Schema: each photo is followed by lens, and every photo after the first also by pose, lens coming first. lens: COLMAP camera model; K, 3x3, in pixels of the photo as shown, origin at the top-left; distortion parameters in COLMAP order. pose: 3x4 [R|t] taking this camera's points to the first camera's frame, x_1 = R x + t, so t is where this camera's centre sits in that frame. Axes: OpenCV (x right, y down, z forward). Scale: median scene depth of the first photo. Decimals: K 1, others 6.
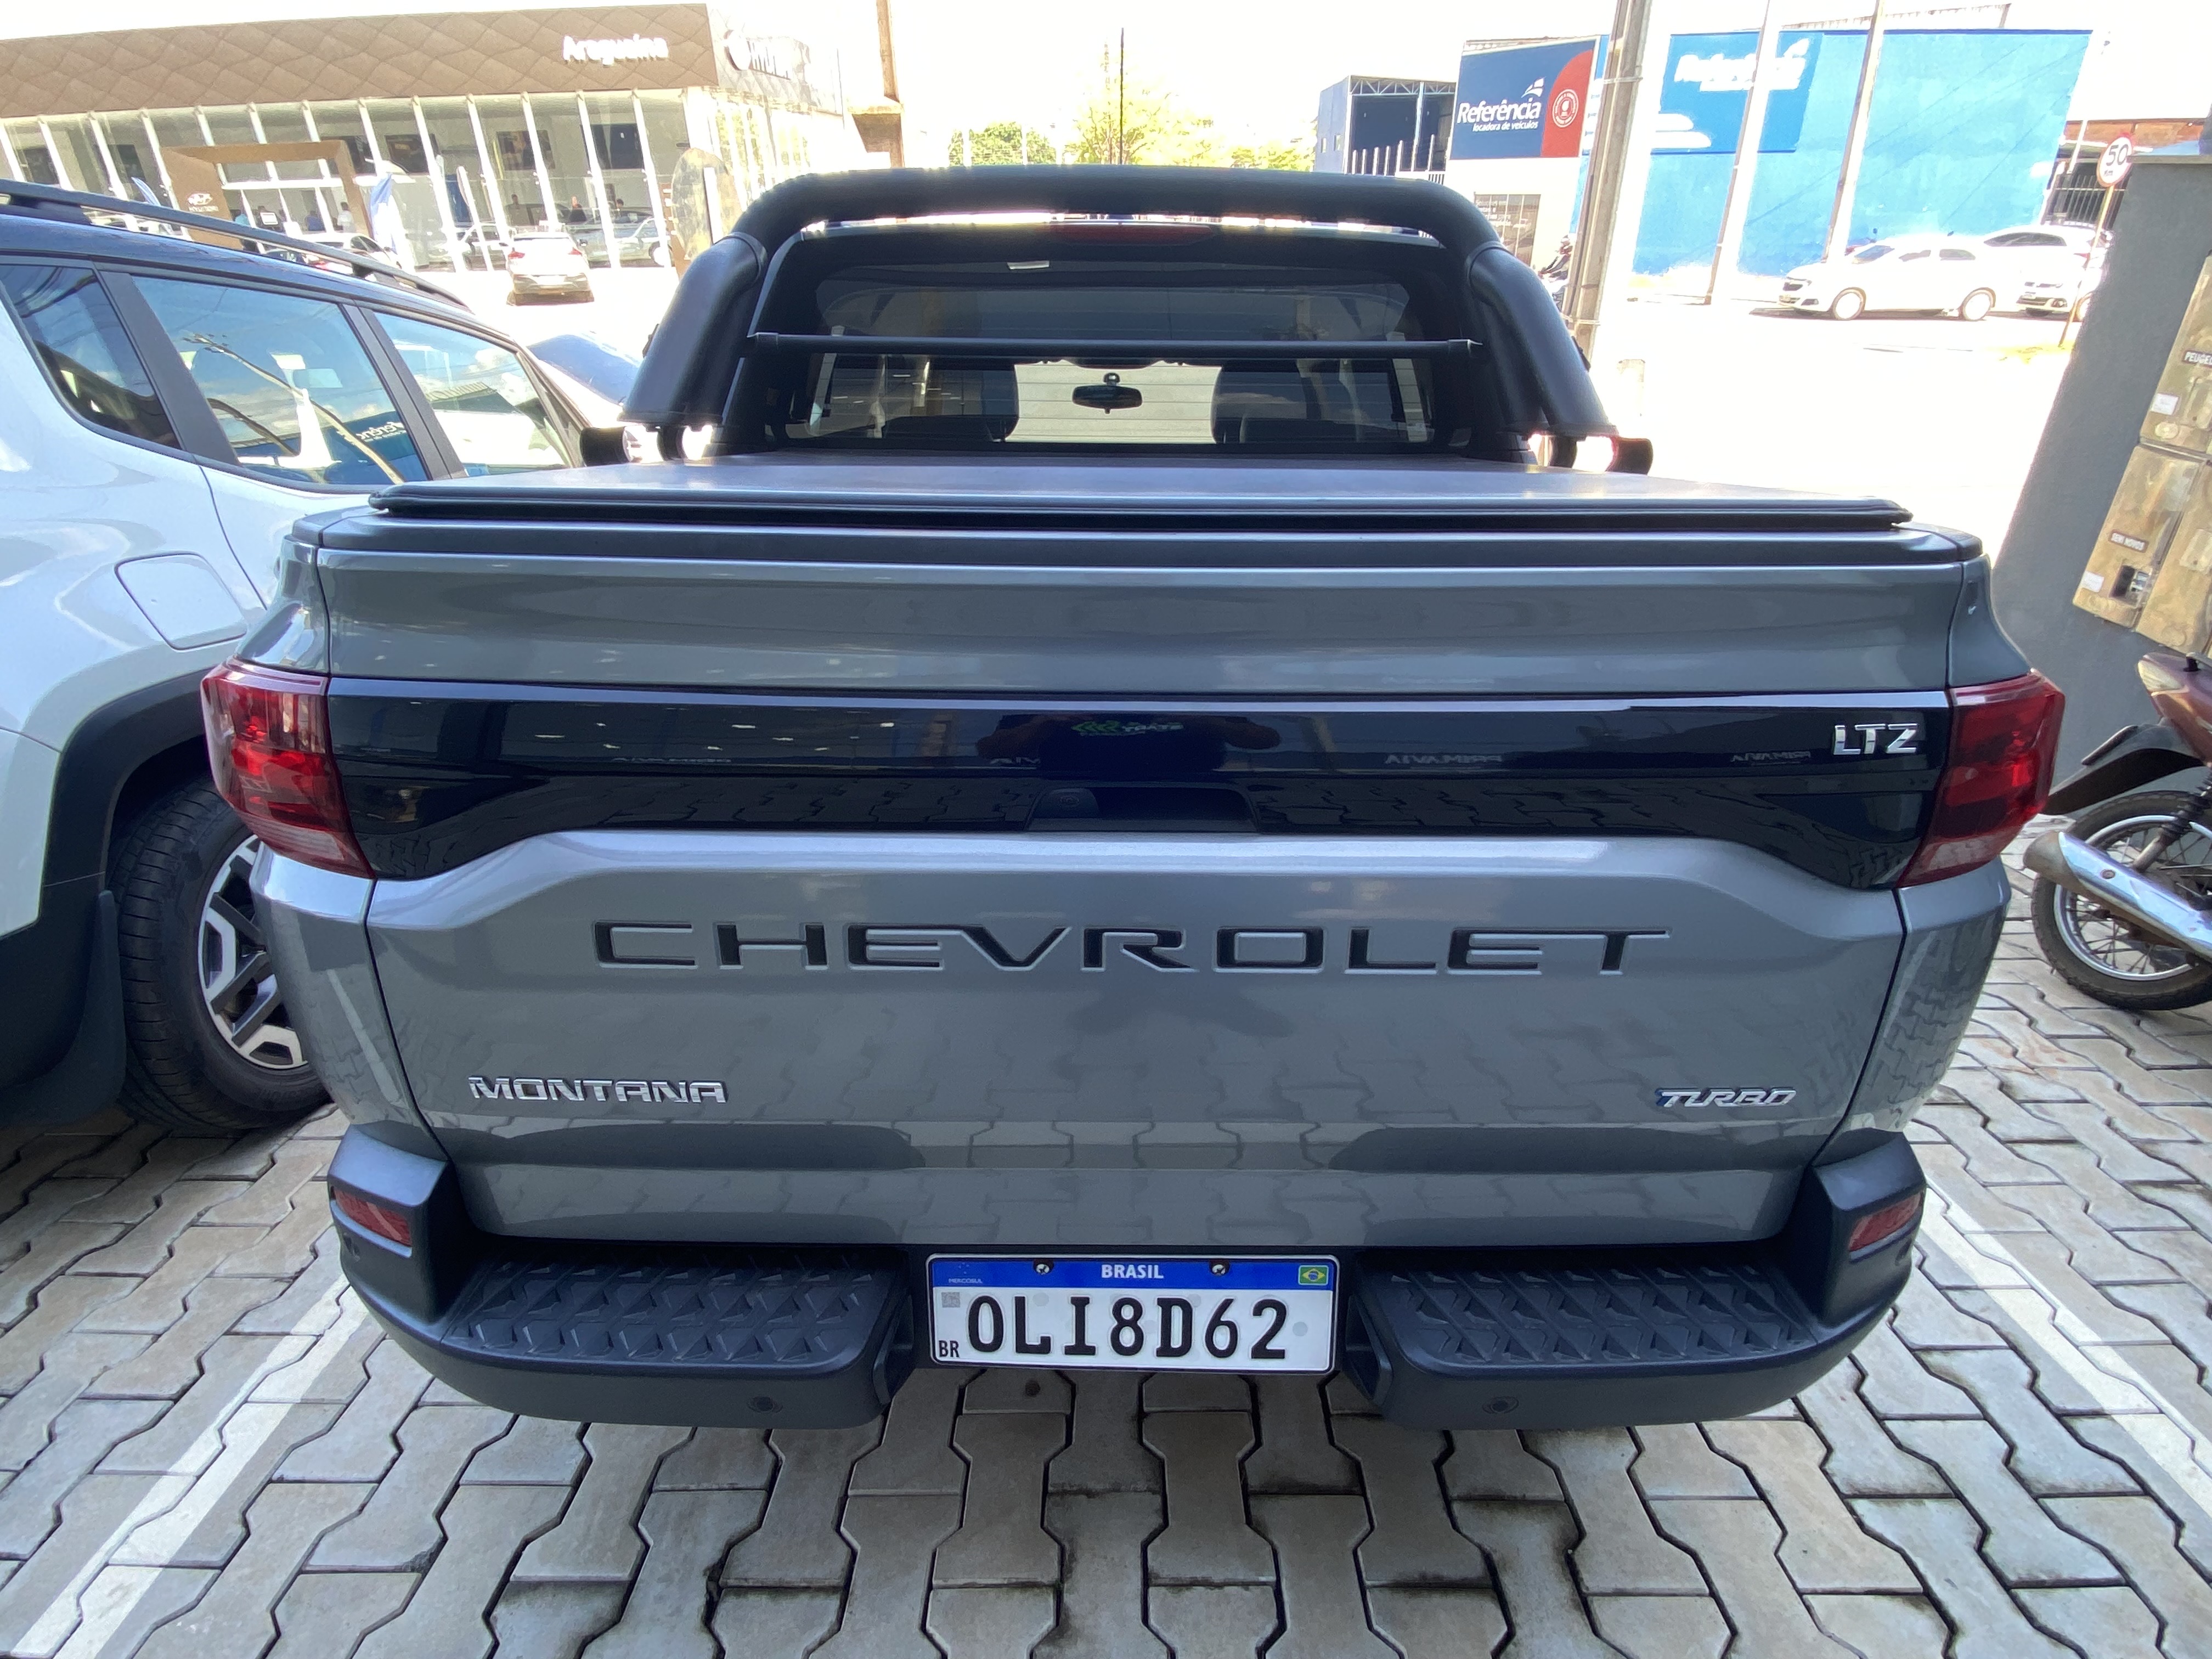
lens RADIAL K [[1181.4, 0, 1107.4], [0, 1181.4, 872.3], [0, 0, 1]] dist [-0.001440, 0.000245]
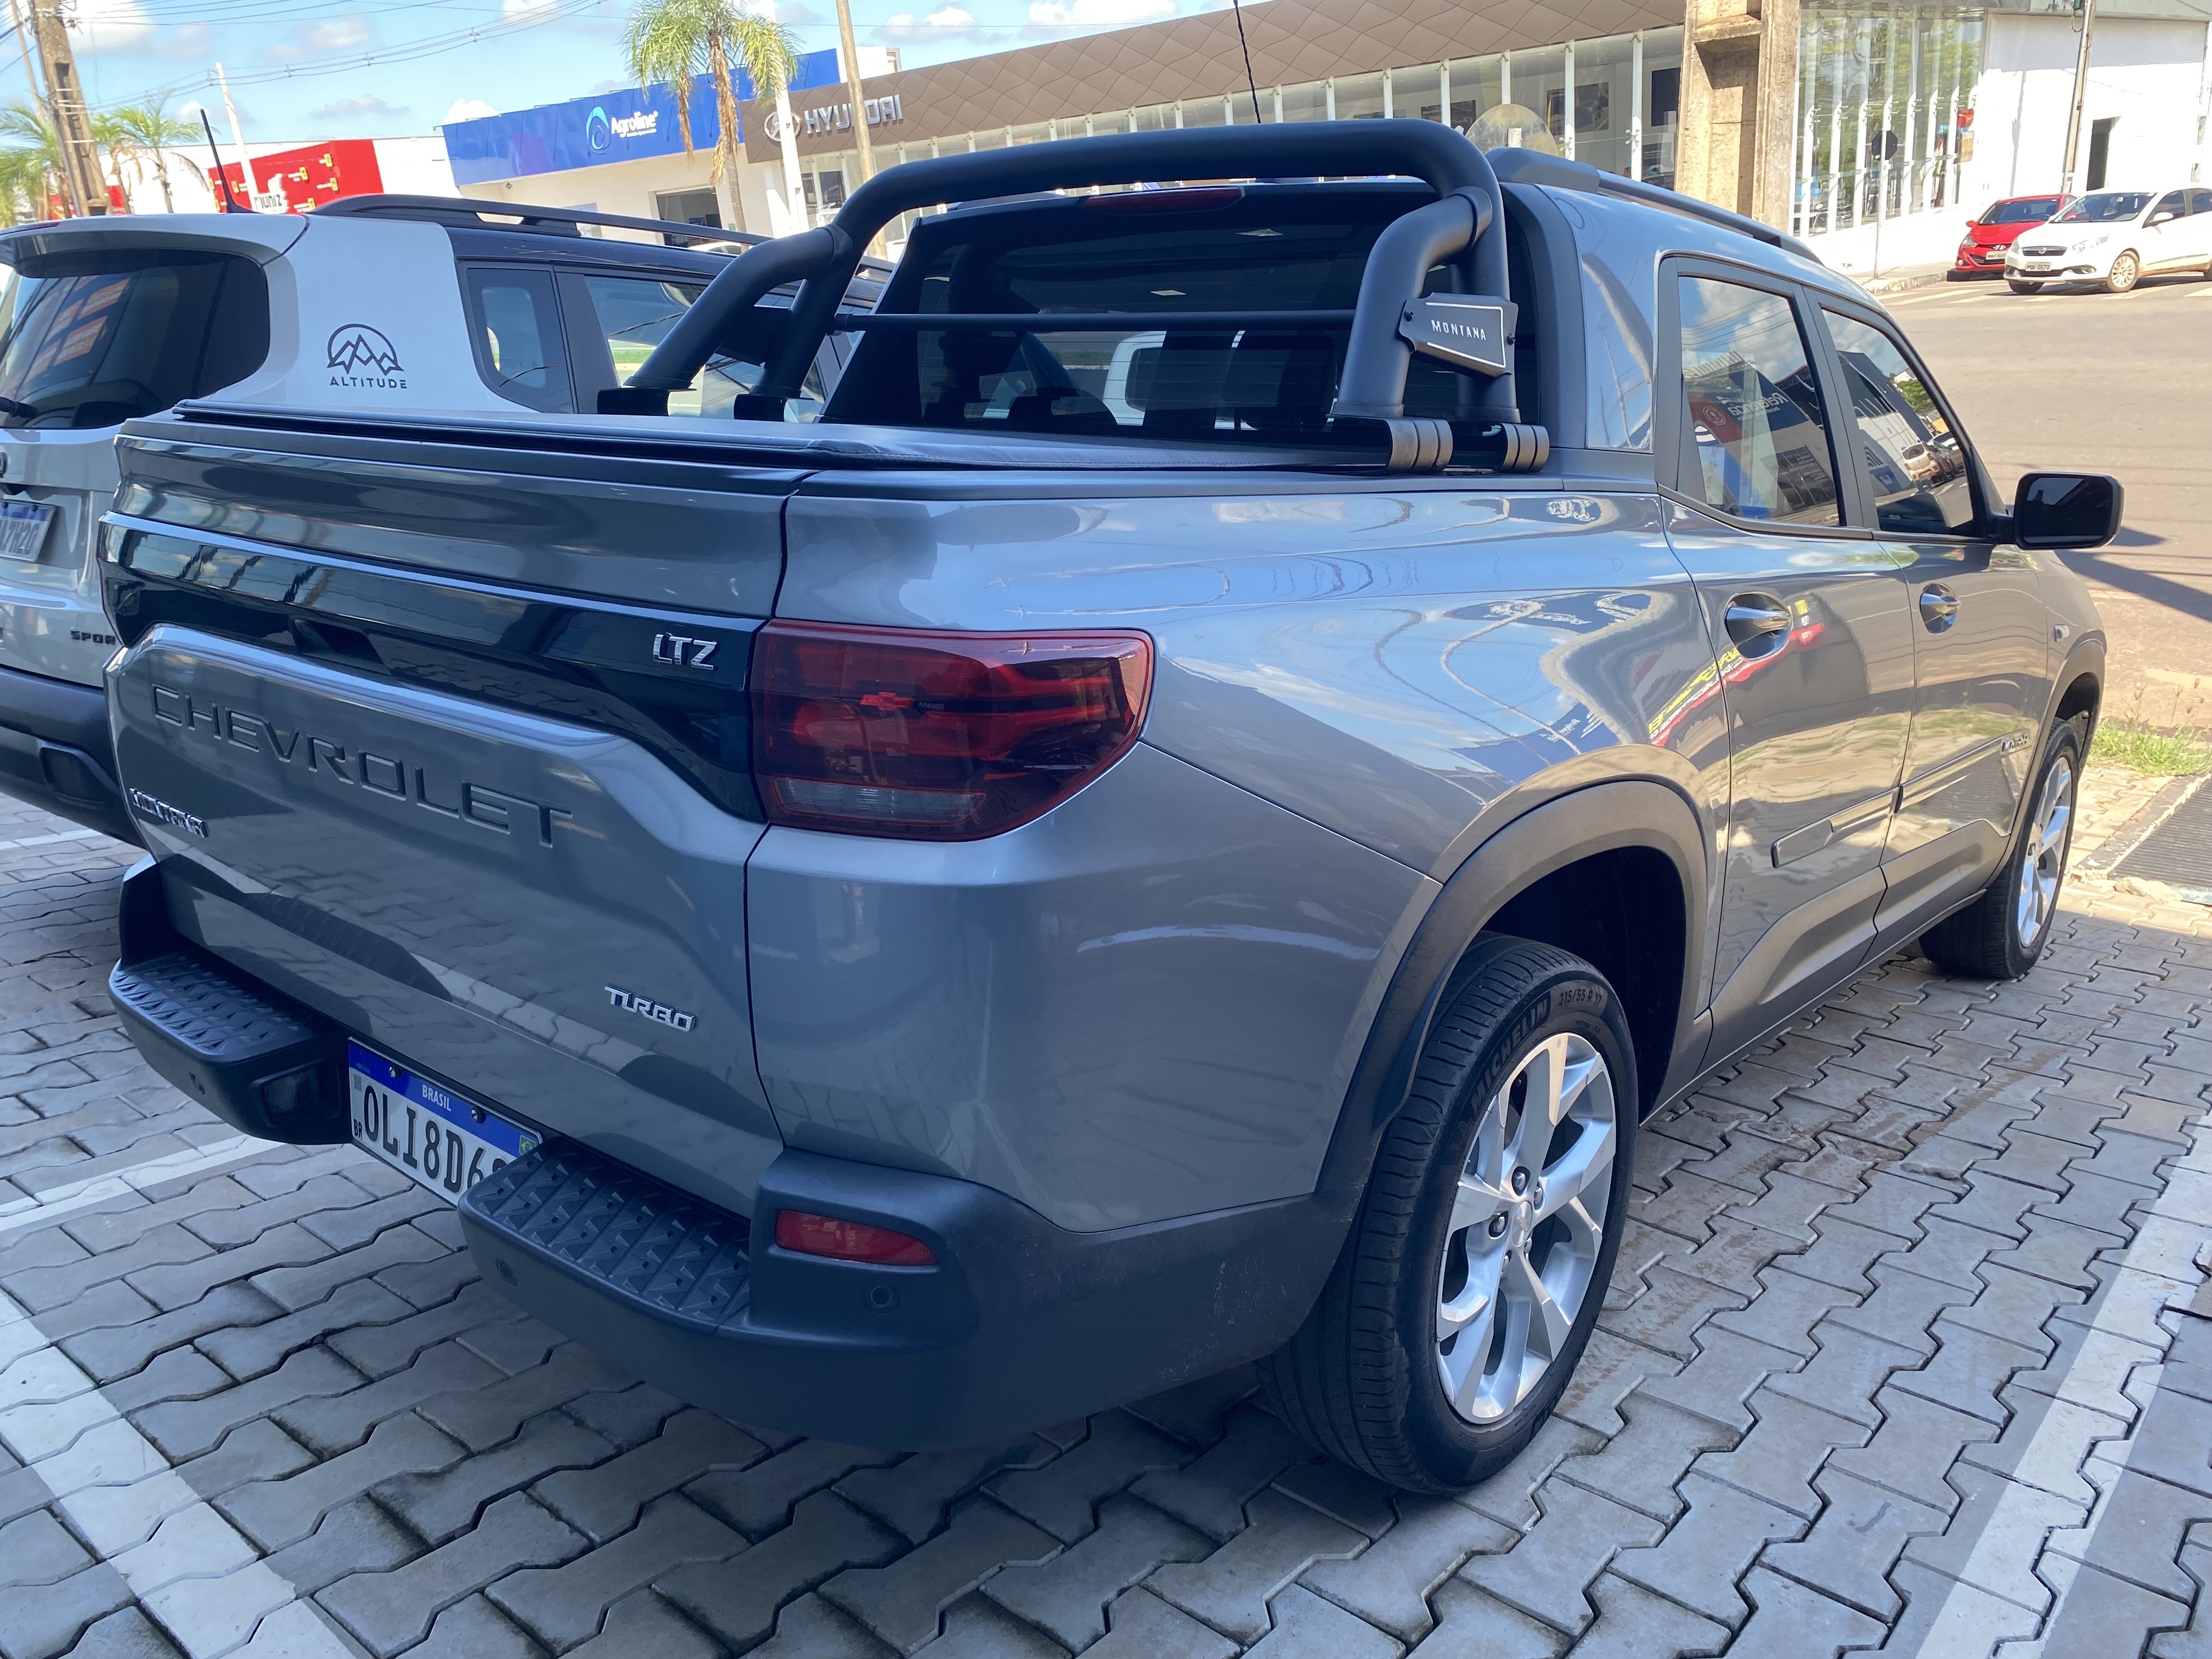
lens RADIAL K [[1703.2, 0, 1106.0], [0, 1703.2, 829.5], [0, 0, 1]] dist [0.033576, 0.002298]
pose [[0.760727, 0.169311, -0.626600, 1.446771], [-0.257875, 0.964757, -0.052391, 0.016490], [0.595646, 0.201440, 0.777578, 0.061886]]
